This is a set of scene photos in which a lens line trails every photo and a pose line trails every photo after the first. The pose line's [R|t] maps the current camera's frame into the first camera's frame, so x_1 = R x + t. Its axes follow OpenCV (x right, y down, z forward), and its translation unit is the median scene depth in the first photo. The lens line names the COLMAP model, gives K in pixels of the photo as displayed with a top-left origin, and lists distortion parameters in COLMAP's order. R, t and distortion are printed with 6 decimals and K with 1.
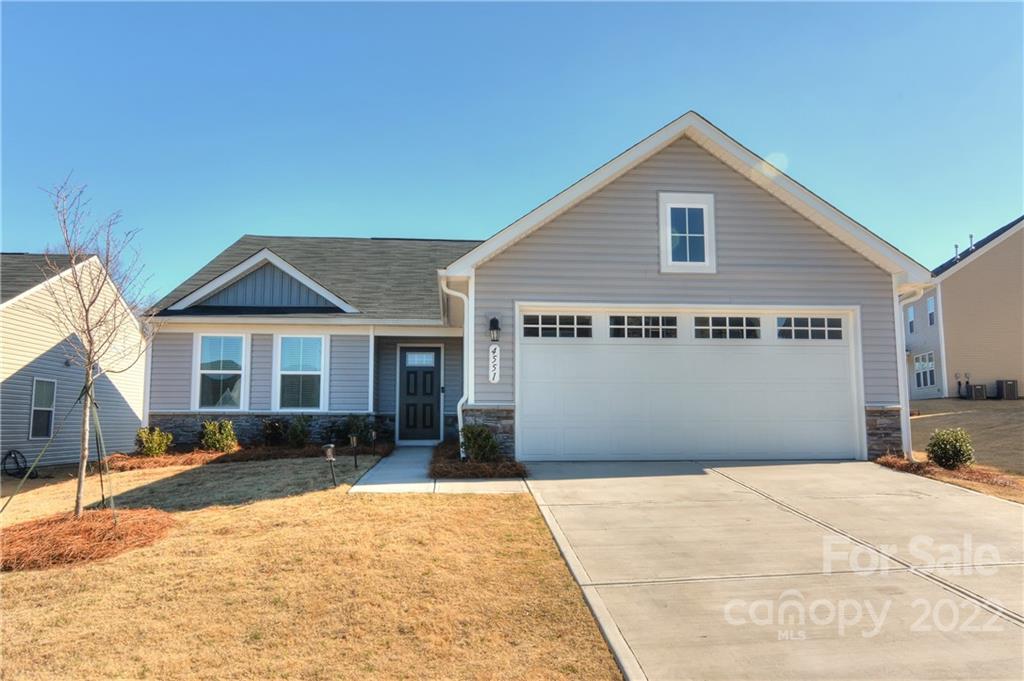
lens RADIAL K [[747.6, 0, 512.8], [0, 747.6, 341.6], [0, 0, 1]] dist [-0.006088, -0.004036]
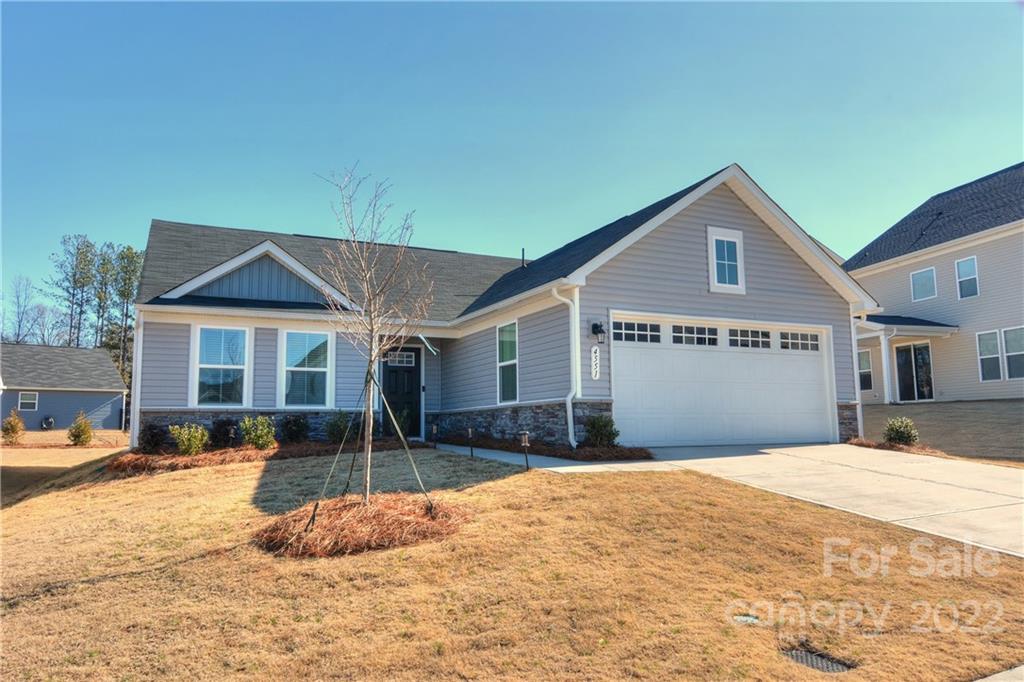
lens RADIAL K [[747.6, 0, 506.0], [0, 747.6, 337.4], [0, 0, 1]] dist [-0.006088, -0.004036]
pose [[0.930552, 0.035788, 0.364406, -0.550033], [-0.029641, 0.999308, -0.022449, 0.019711], [-0.364957, 0.010088, 0.930970, -0.015408]]
